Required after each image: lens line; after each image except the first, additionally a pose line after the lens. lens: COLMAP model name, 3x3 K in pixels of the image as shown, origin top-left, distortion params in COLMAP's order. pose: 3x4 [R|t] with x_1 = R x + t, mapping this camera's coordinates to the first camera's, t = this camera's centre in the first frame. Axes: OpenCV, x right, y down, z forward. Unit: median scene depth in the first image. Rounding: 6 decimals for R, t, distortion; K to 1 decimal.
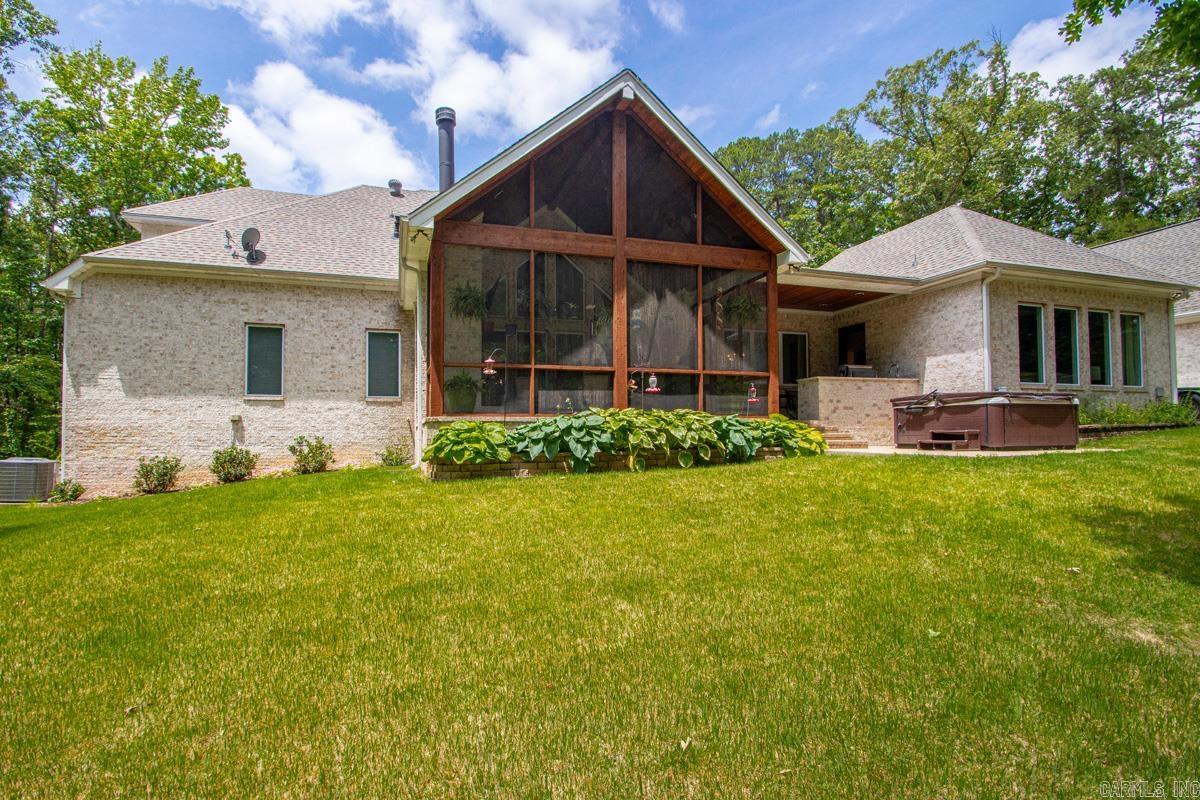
lens RADIAL K [[574.9, 0, 599.3], [0, 574.9, 417.0], [0, 0, 1]] dist [0.002737, -0.017927]
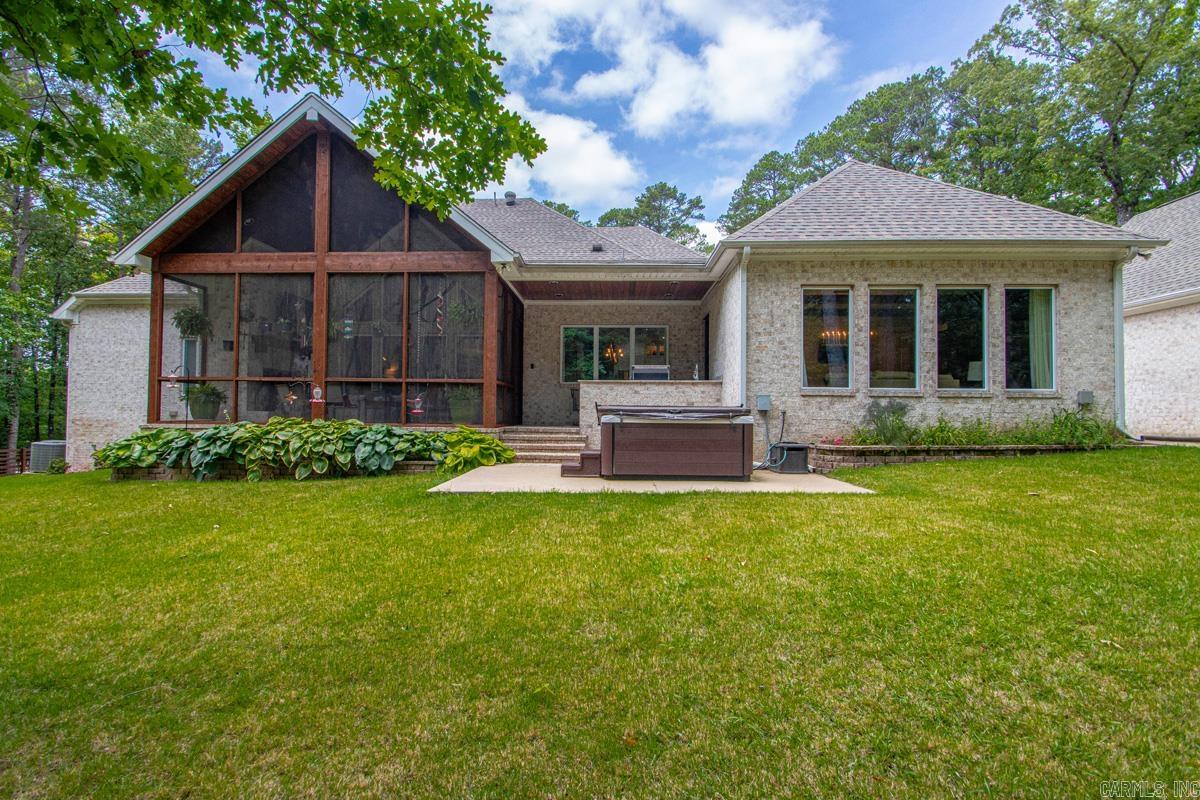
lens RADIAL K [[547.6, 0, 600.0], [0, 547.6, 400.0], [0, 0, 1]] dist [0.000013, 0.000050]
pose [[0.943427, 0.008032, -0.331483, 0.722625], [-0.005808, 0.999953, 0.007701, -0.047452], [0.331530, -0.005340, 0.943430, 0.192155]]
